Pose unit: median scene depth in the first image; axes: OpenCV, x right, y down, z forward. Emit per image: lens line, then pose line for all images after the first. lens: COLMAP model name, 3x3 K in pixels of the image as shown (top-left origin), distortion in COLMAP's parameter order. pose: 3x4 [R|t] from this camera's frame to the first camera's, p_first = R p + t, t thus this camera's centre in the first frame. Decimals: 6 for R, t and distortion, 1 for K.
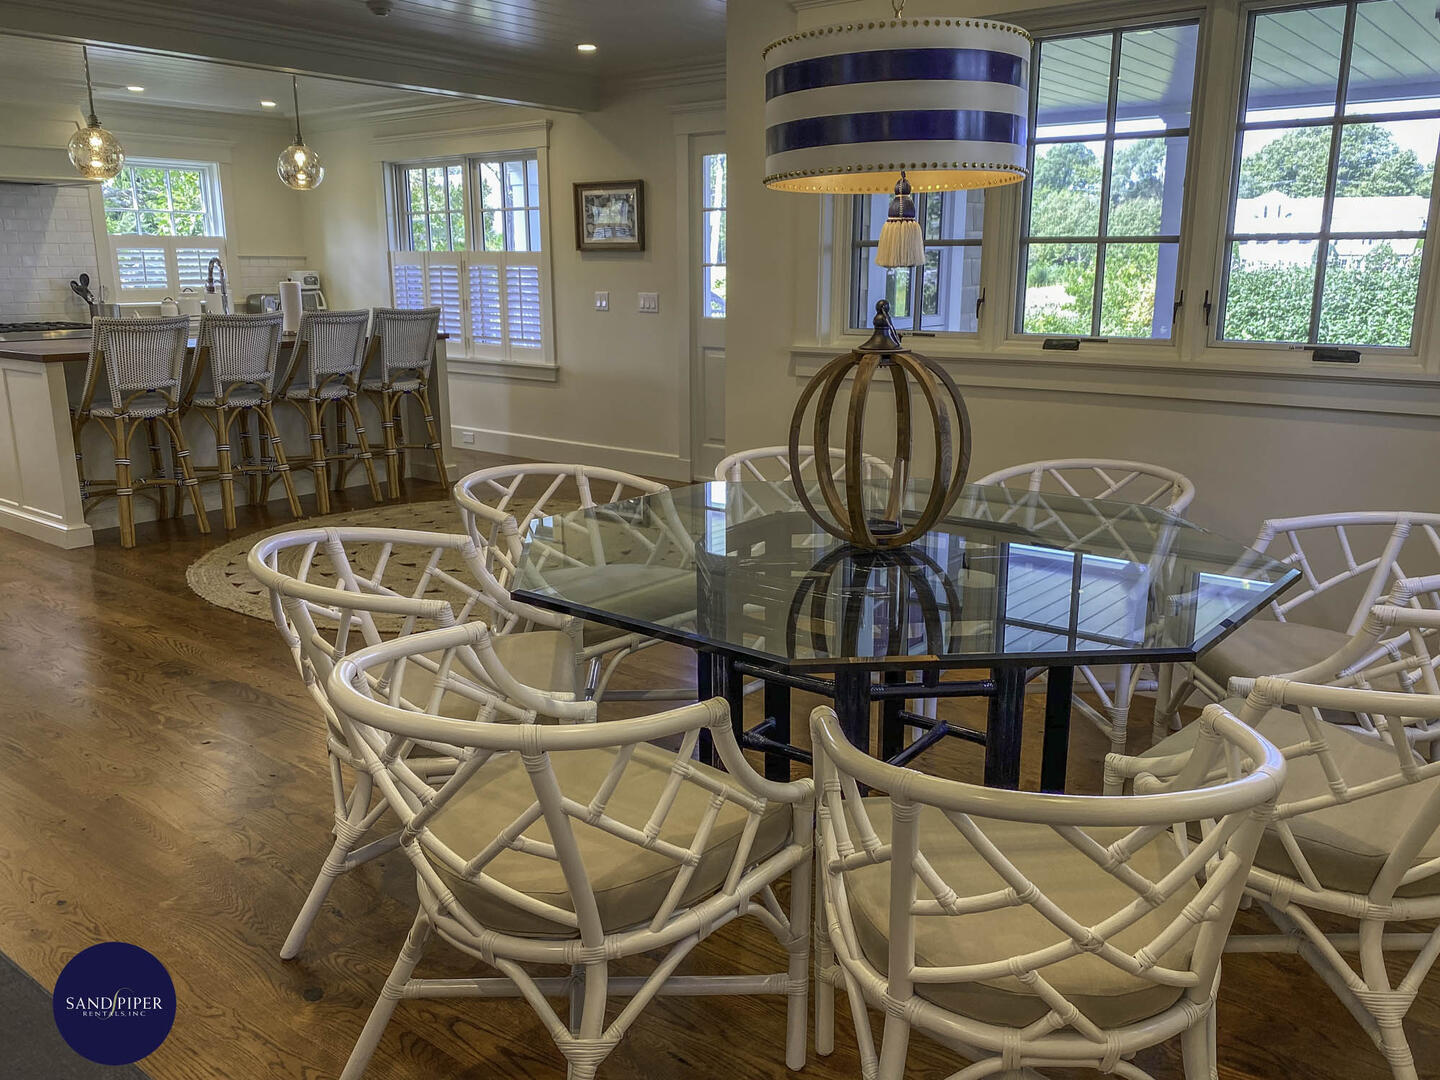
lens RADIAL K [[1170.4, 0, 720.0], [0, 1170.4, 540.0], [0, 0, 1]] dist [0.000022, 0.002711]
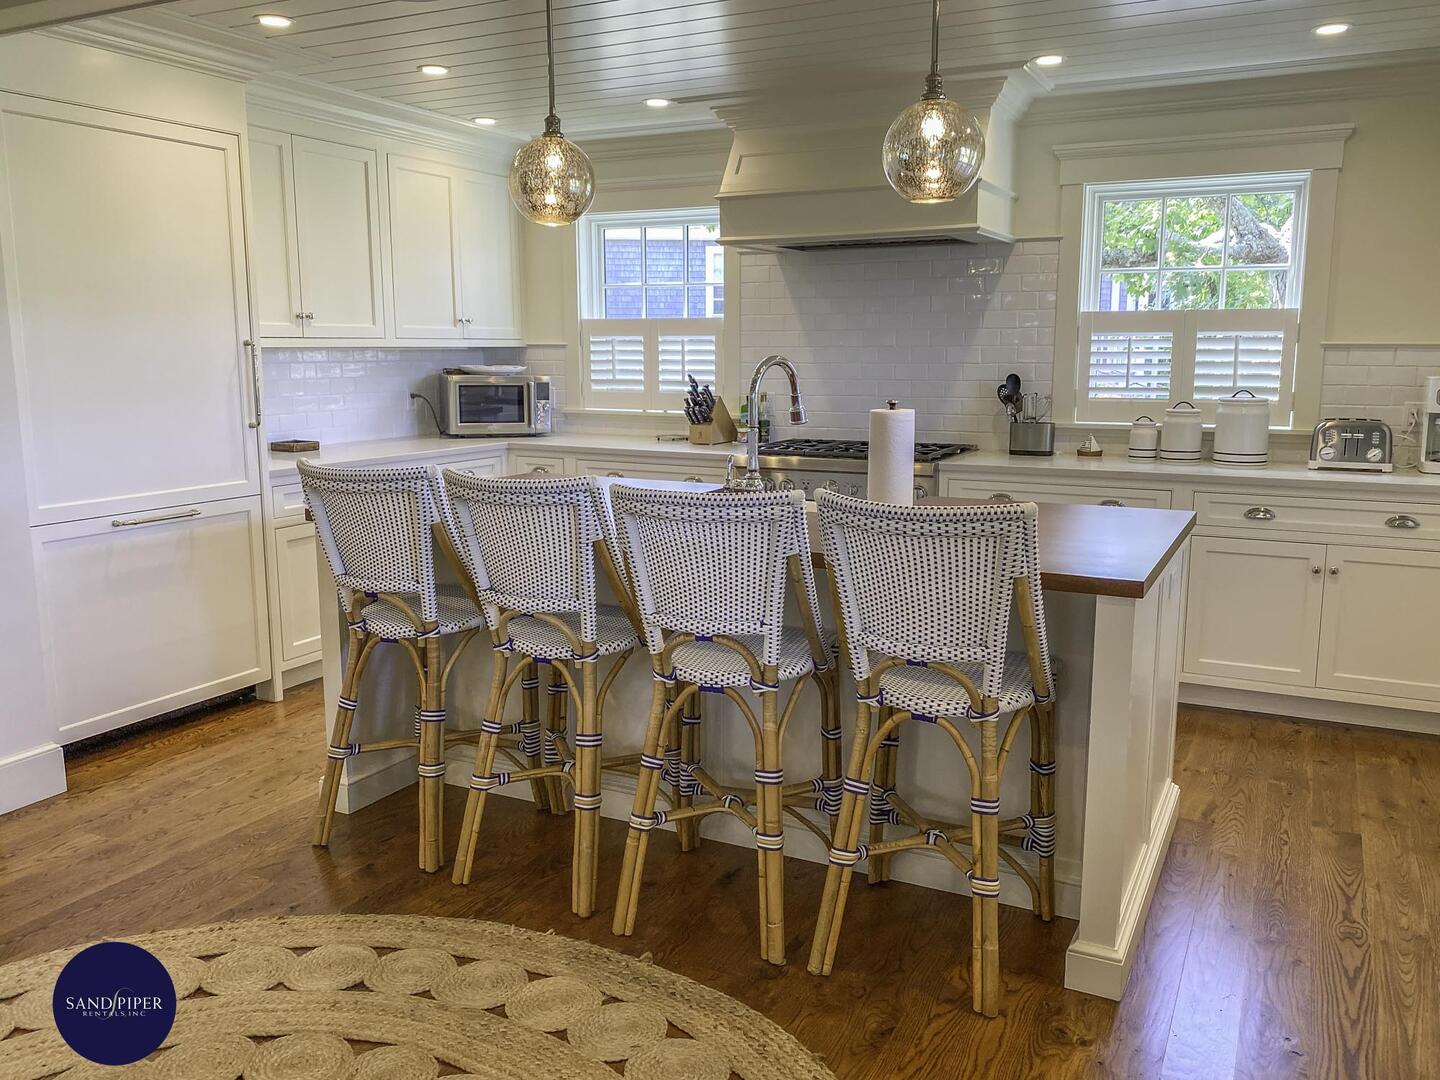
lens RADIAL K [[1170.4, 0, 720.0], [0, 1170.4, 540.0], [0, 0, 1]] dist [0.000022, 0.002711]
pose [[0.210622, 0.161862, -0.964074, 0.070110], [-0.222460, 0.968258, 0.113963, -0.223010], [0.951919, 0.190464, 0.239944, 0.897020]]
